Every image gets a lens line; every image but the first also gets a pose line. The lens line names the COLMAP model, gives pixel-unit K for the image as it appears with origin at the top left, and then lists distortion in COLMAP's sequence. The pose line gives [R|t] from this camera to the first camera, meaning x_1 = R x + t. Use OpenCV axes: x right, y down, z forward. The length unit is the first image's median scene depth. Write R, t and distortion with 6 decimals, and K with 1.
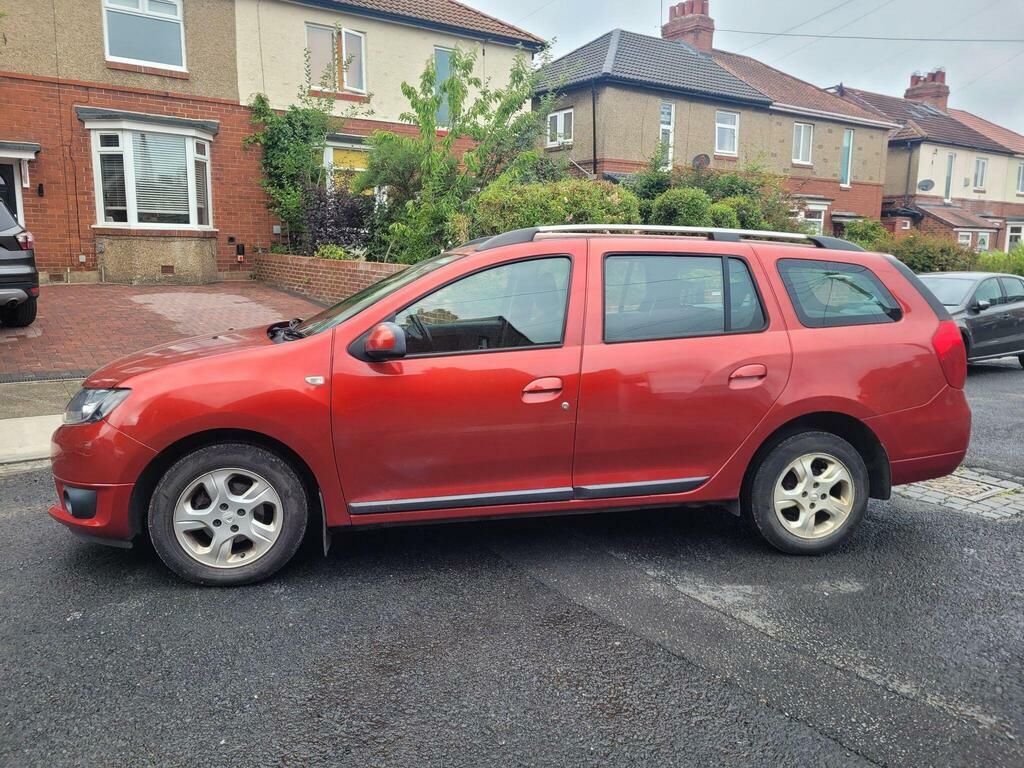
lens RADIAL K [[766.5, 0, 510.8], [0, 766.5, 367.5], [0, 0, 1]] dist [0.060310, -0.037177]
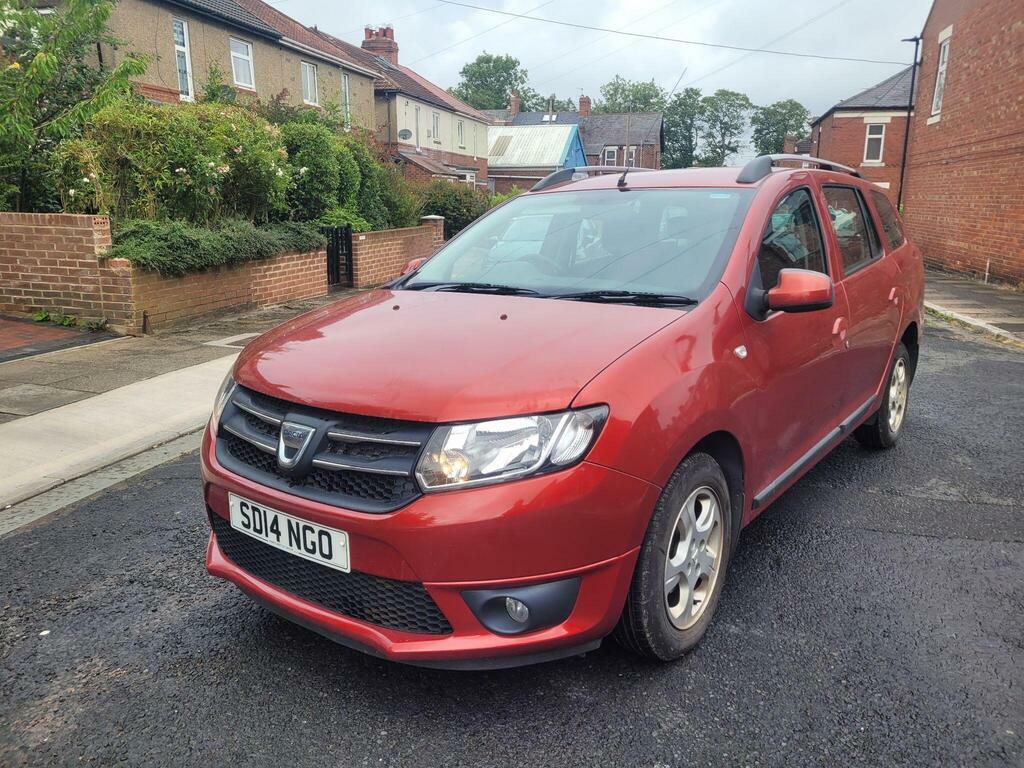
lens RADIAL K [[766.5, 0, 529.9], [0, 766.5, 362.3], [0, 0, 1]] dist [0.060310, -0.037177]
pose [[0.746847, -0.148139, 0.648286, -0.229184], [0.106863, 0.988938, 0.102871, -0.018873], [-0.656353, -0.007552, 0.754416, 0.138958]]
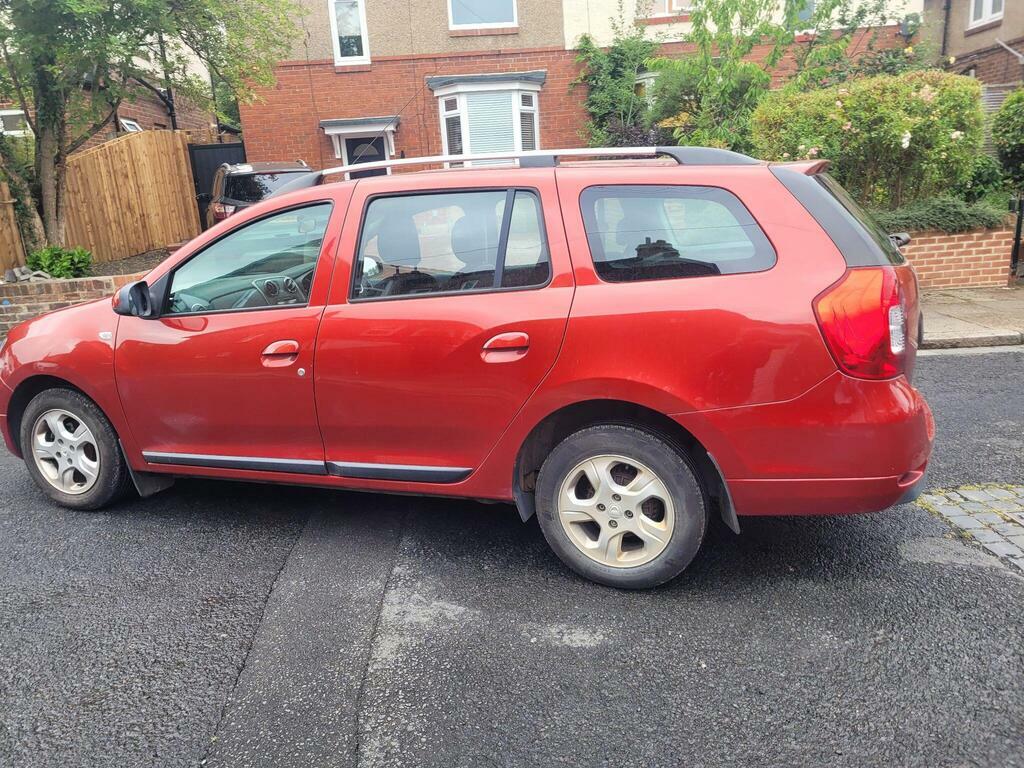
lens RADIAL K [[766.5, 0, 502.5], [0, 766.5, 375.5], [0, 0, 1]] dist [0.060310, -0.037177]
pose [[0.835350, 0.061336, -0.546286, 0.202778], [-0.011911, 0.995542, 0.093565, -0.009058], [0.549590, -0.071653, 0.832356, 0.098725]]
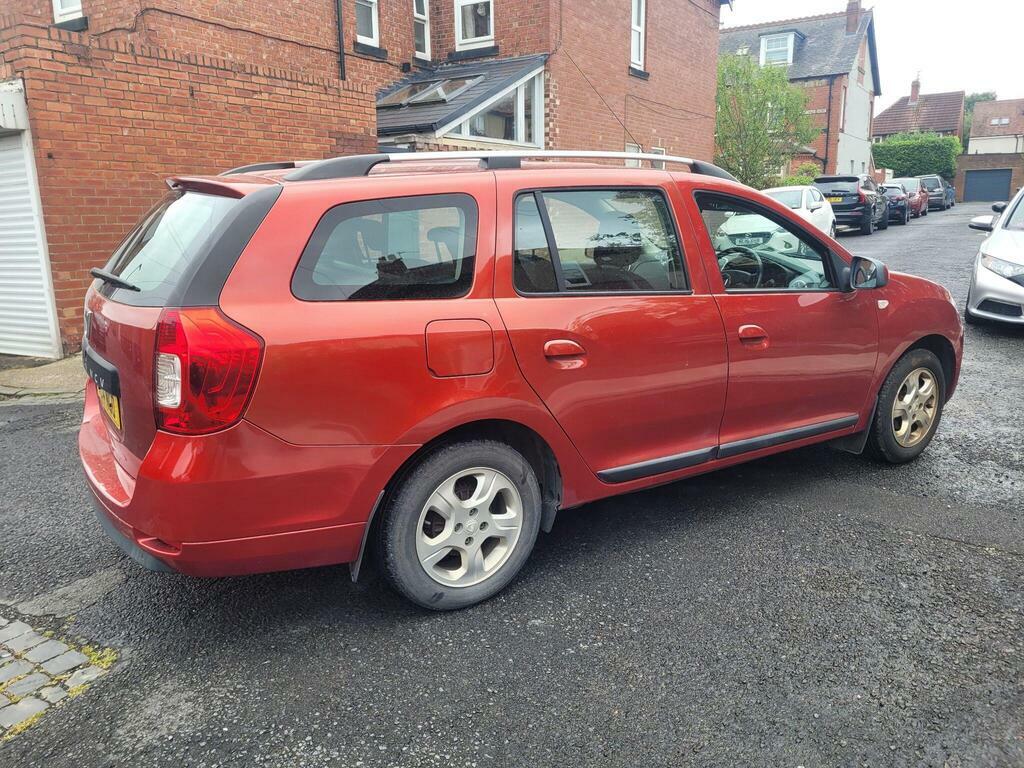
lens RADIAL K [[766.5, 0, 508.8], [0, 766.5, 357.6], [0, 0, 1]] dist [0.060310, -0.037177]
pose [[-0.922507, 0.074880, -0.378646, 0.154108], [-0.056044, 0.944619, 0.323347, -0.080175], [0.381889, 0.319511, -0.867222, 0.585061]]
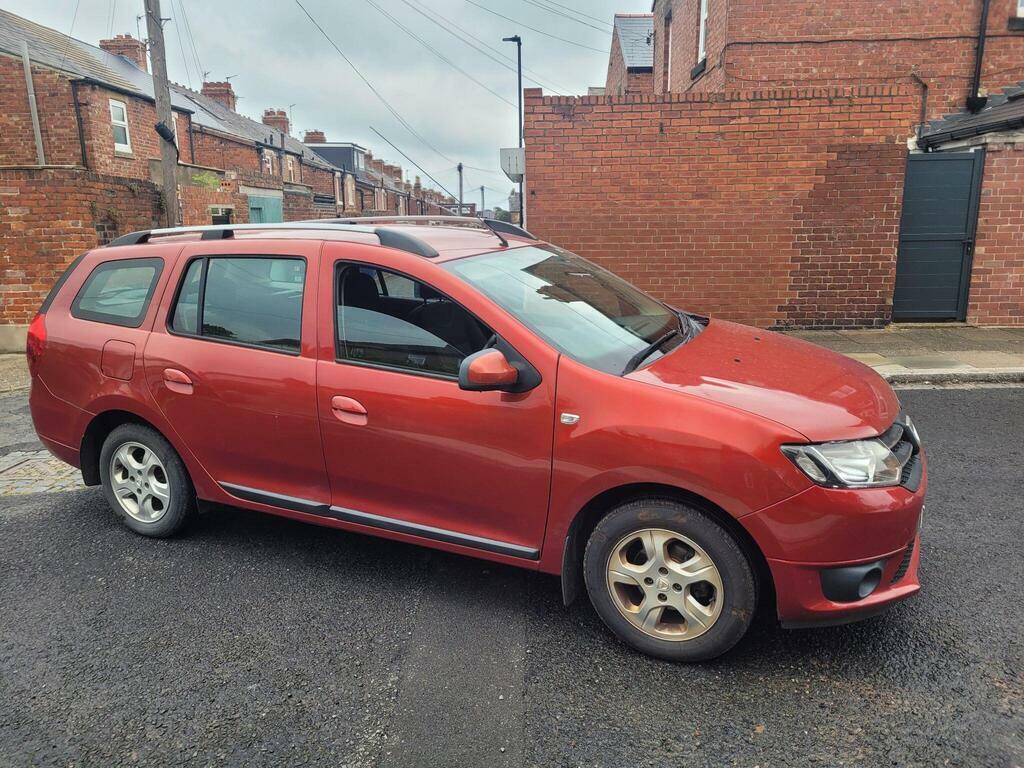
lens RADIAL K [[766.5, 0, 513.5], [0, 766.5, 364.1], [0, 0, 1]] dist [0.060310, -0.037177]
pose [[-0.805961, -0.115962, 0.580500, -0.201337], [0.092359, 0.943984, 0.316803, -0.098046], [-0.584720, 0.308945, -0.750104, 0.546934]]
